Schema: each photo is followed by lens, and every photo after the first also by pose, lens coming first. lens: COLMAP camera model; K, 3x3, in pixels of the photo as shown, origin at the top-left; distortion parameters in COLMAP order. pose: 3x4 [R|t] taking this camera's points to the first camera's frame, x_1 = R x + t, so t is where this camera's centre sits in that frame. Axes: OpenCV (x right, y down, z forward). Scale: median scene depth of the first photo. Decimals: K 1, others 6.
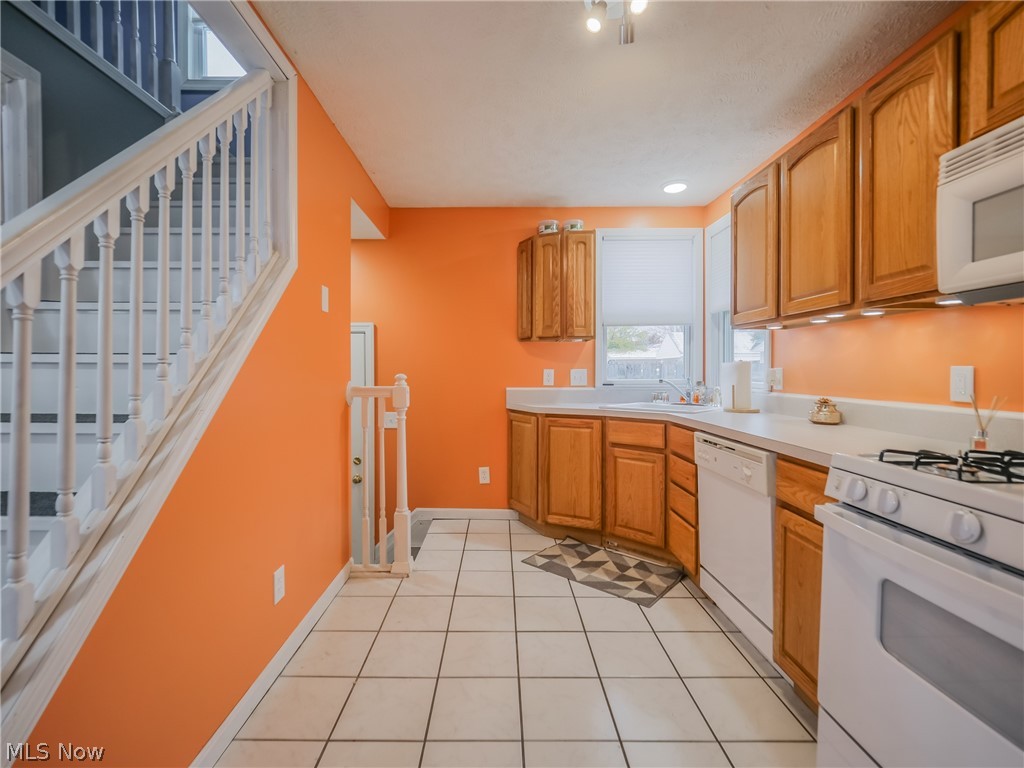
lens RADIAL K [[464.1, 0, 500.9], [0, 464.1, 375.8], [0, 0, 1]] dist [0.000949, -0.000332]
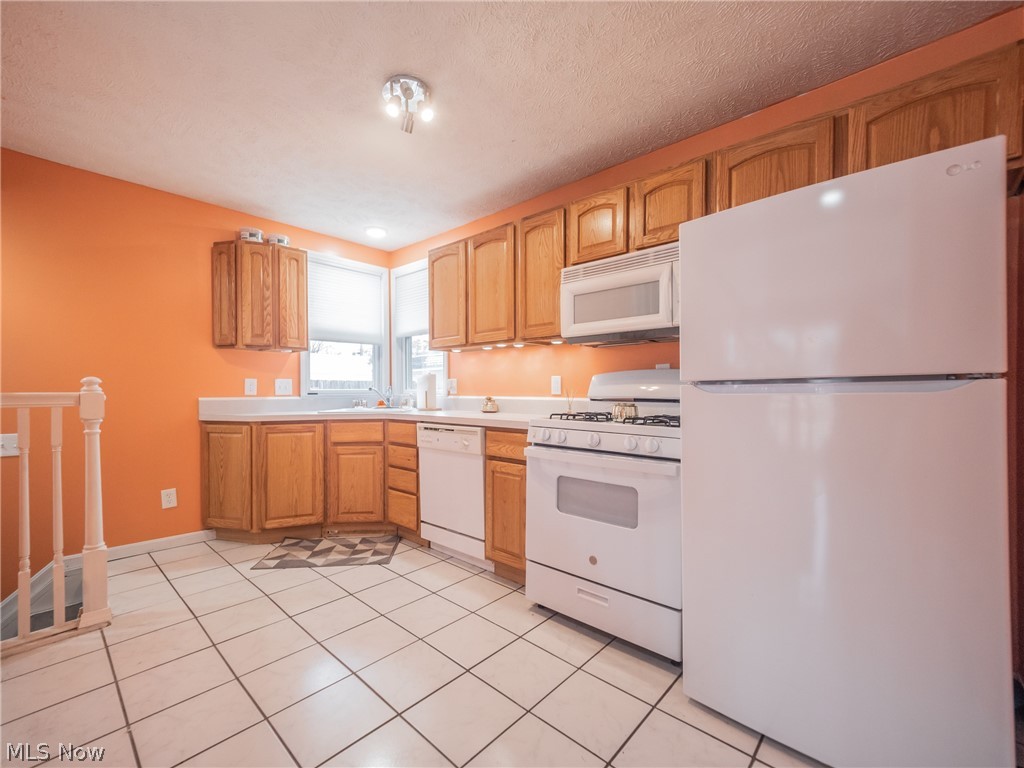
lens RADIAL K [[434.5, 0, 510.7], [0, 434.5, 392.2], [0, 0, 1]] dist [0.023385, -0.000244]
pose [[0.675323, -0.004244, 0.737510, -0.296537], [0.008855, 0.999958, -0.002354, 0.031128], [-0.737469, 0.008120, 0.675332, -0.052622]]
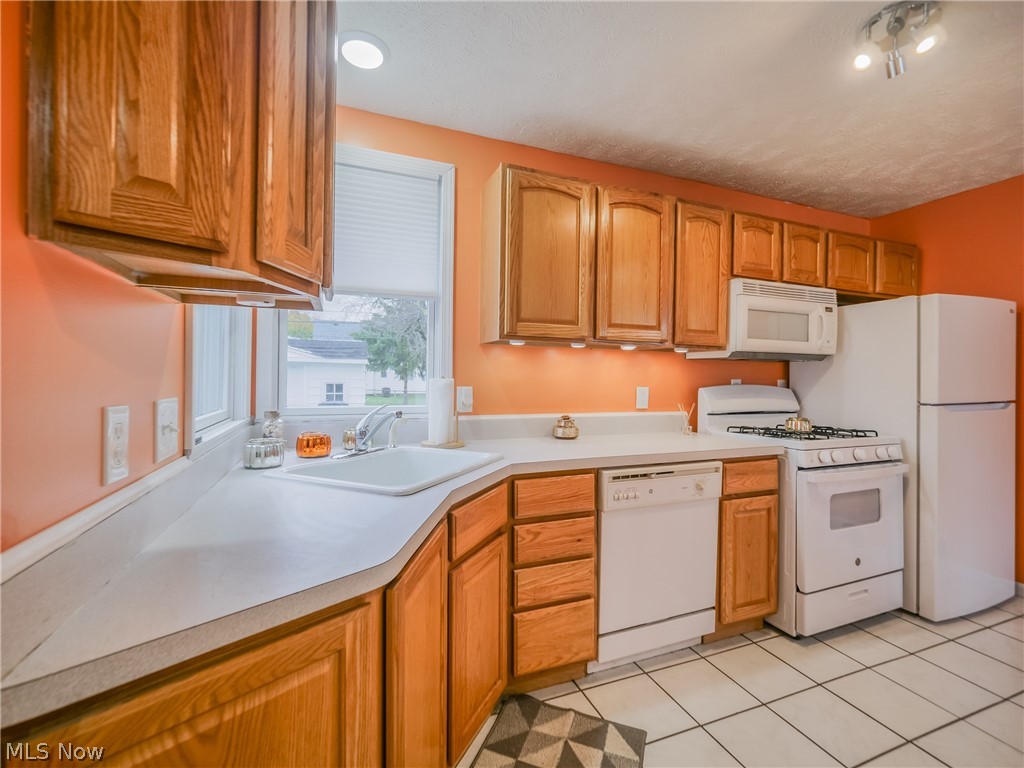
lens RADIAL K [[454.6, 0, 511.6], [0, 454.6, 379.9], [0, 0, 1]] dist [-0.004699, -0.000241]
pose [[-0.364663, -0.006928, 0.931114, -0.217051], [0.000456, 0.999971, 0.007619, -0.037353], [-0.931140, 0.003203, -0.364649, 1.271219]]
